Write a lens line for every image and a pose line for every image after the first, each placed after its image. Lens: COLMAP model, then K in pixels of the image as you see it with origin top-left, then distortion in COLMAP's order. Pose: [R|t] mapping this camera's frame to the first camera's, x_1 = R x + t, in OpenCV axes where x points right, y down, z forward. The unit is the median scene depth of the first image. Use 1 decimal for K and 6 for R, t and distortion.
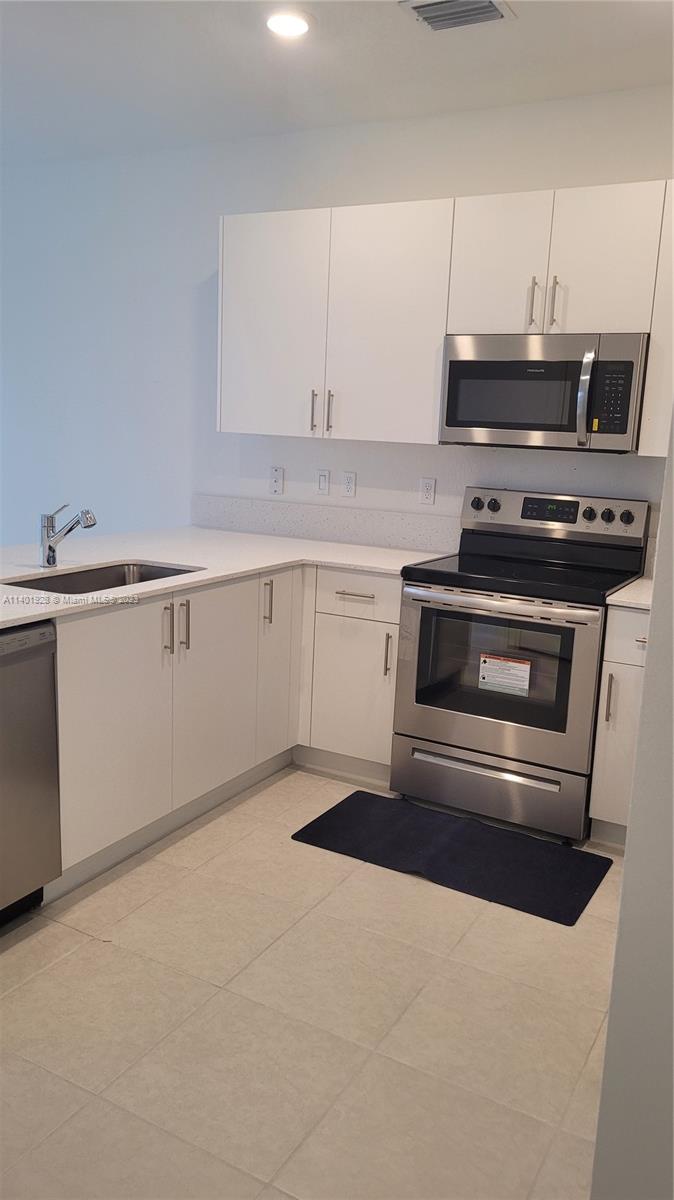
lens RADIAL K [[900.5, 0, 341.1], [0, 900.5, 592.5], [0, 0, 1]] dist [0.019139, -0.020411]
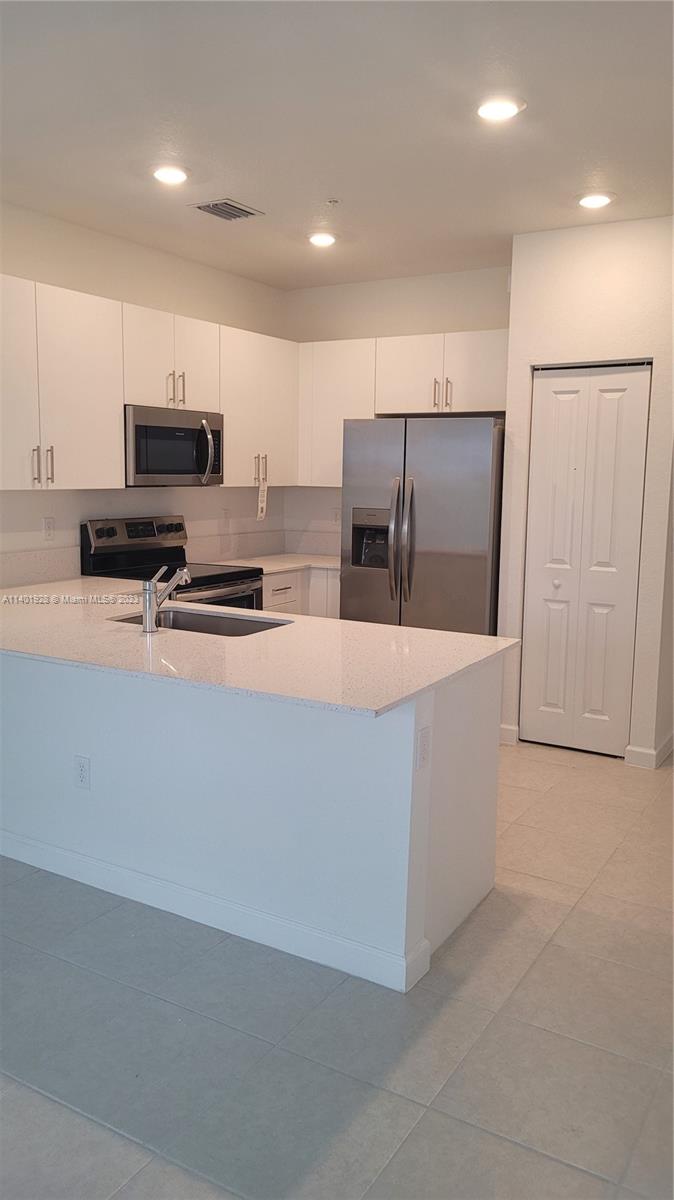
lens RADIAL K [[900.5, 0, 339.6], [0, 900.5, 595.8], [0, 0, 1]] dist [0.019139, -0.020411]
pose [[0.042085, -0.177972, 0.983135, -1.114854], [0.183429, 0.968658, 0.167500, -0.164738], [-0.982132, 0.173286, 0.073411, 0.594335]]
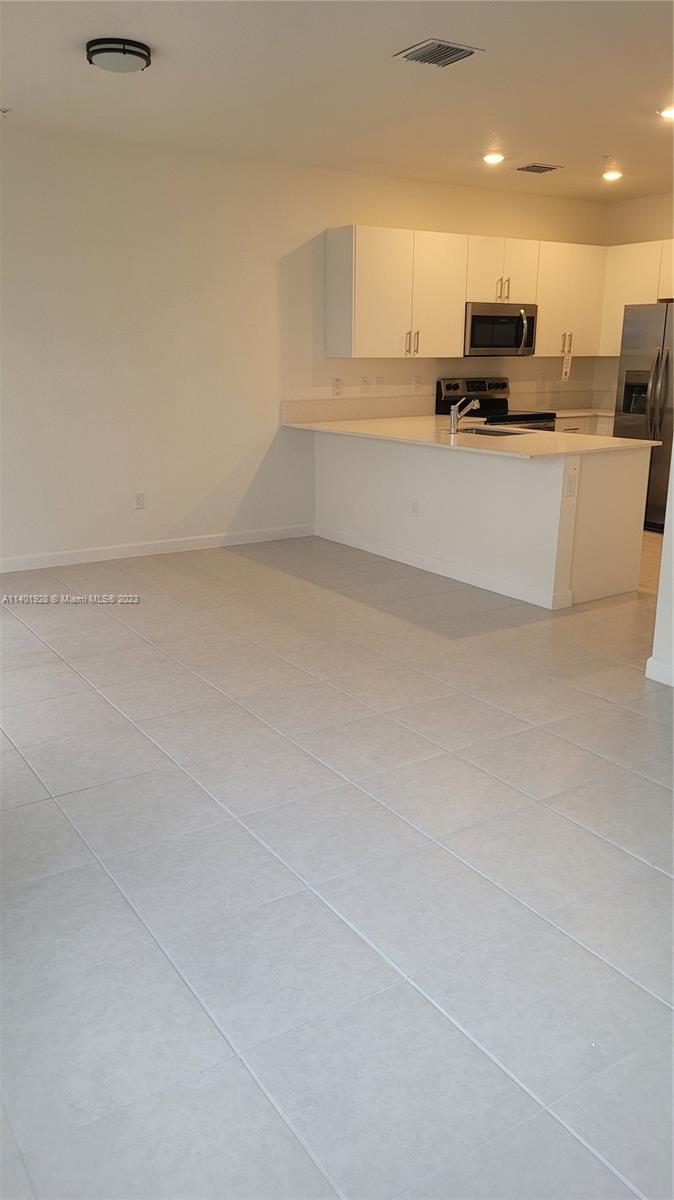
lens RADIAL K [[900.5, 0, 336.2], [0, 900.5, 603.3], [0, 0, 1]] dist [0.019139, -0.020411]
pose [[0.471556, -0.277713, 0.836965, -1.796875], [0.191170, 0.958739, 0.210412, -0.107213], [-0.860866, 0.060781, 0.505189, 0.232690]]
